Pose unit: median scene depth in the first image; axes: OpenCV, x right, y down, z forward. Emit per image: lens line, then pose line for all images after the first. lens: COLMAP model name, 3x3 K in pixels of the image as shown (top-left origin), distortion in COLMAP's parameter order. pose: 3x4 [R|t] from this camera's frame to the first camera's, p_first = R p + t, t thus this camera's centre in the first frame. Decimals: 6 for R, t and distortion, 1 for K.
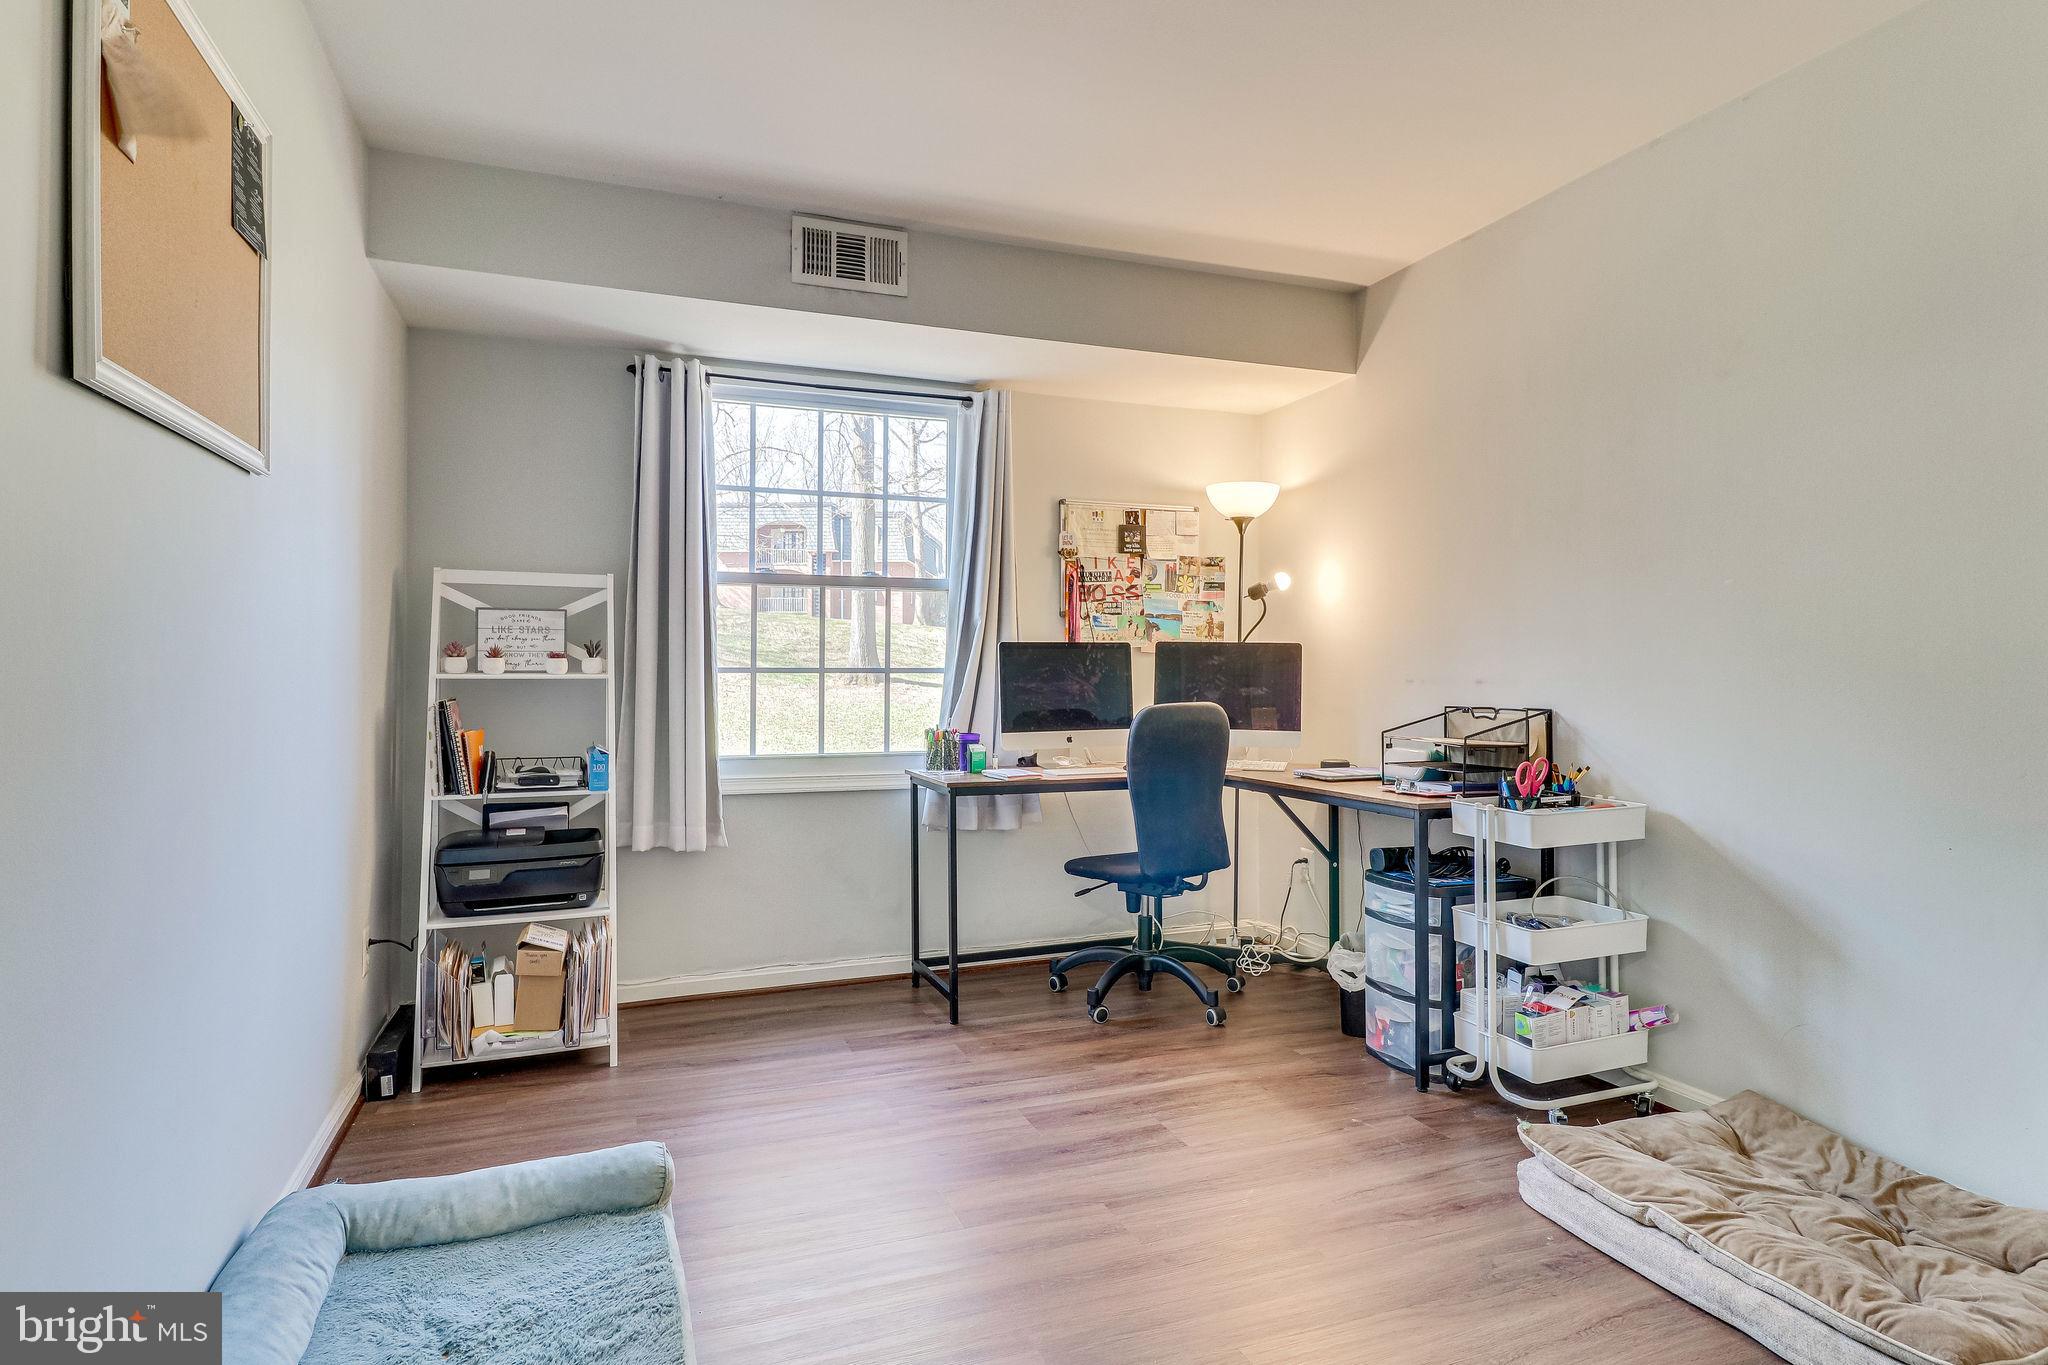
lens RADIAL K [[1119.7, 0, 1012.9], [0, 1119.7, 667.6], [0, 0, 1]] dist [0.005467, -0.007963]
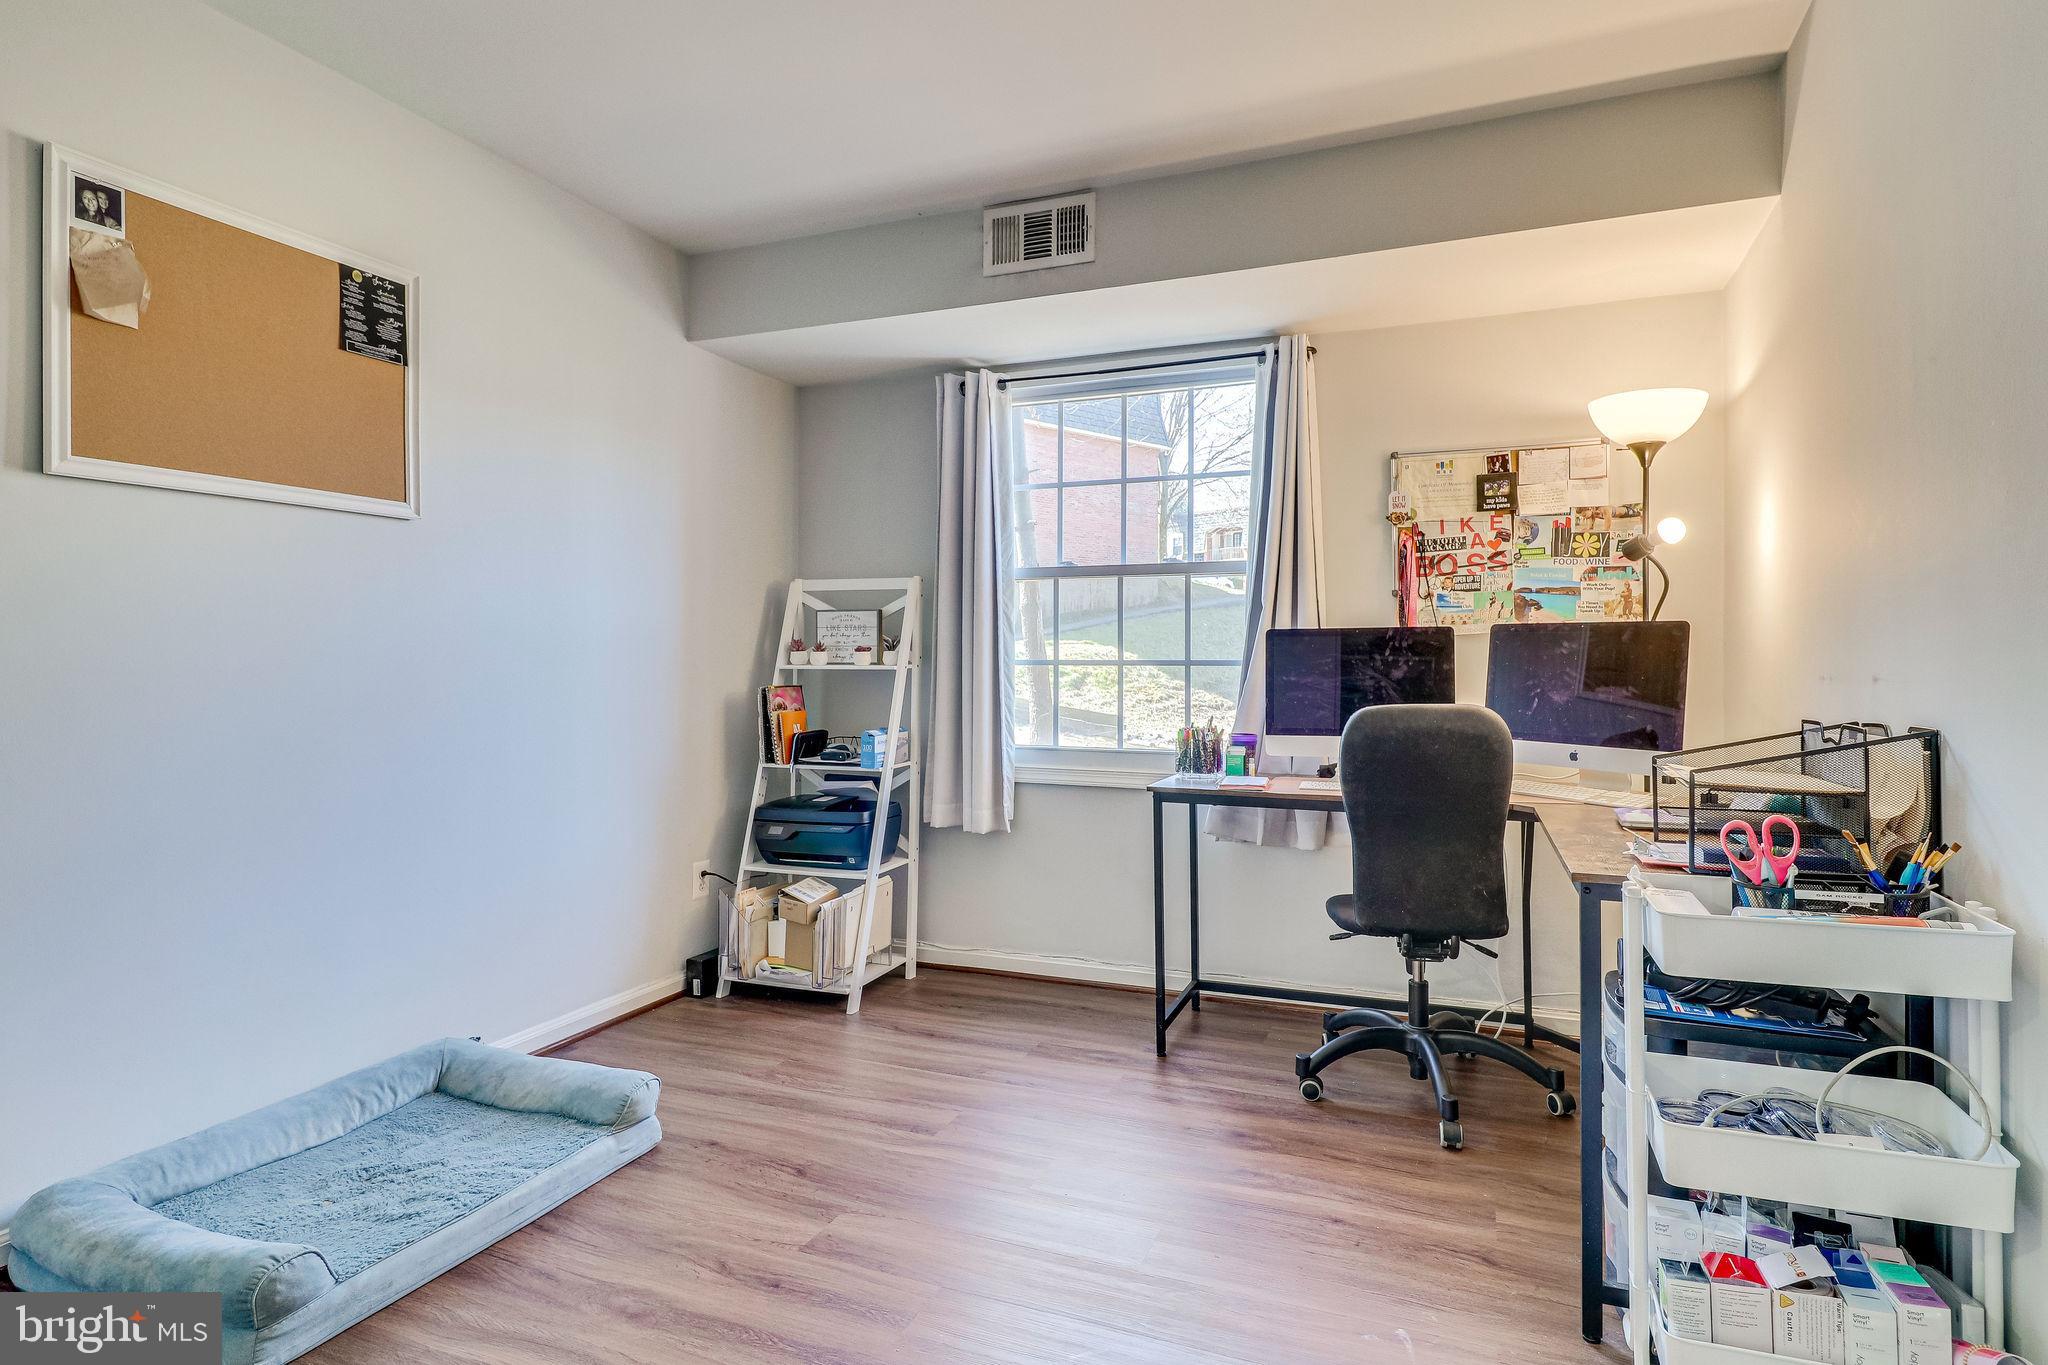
lens RADIAL K [[1060.1, 0, 985.3], [0, 1060.1, 661.5], [0, 0, 1]] dist [0.006223, 0.000648]
pose [[0.733736, -0.002547, -0.679430, 0.404425], [-0.000543, 0.999990, -0.004335, 0.005928], [0.679435, 0.003549, 0.733727, 0.269111]]
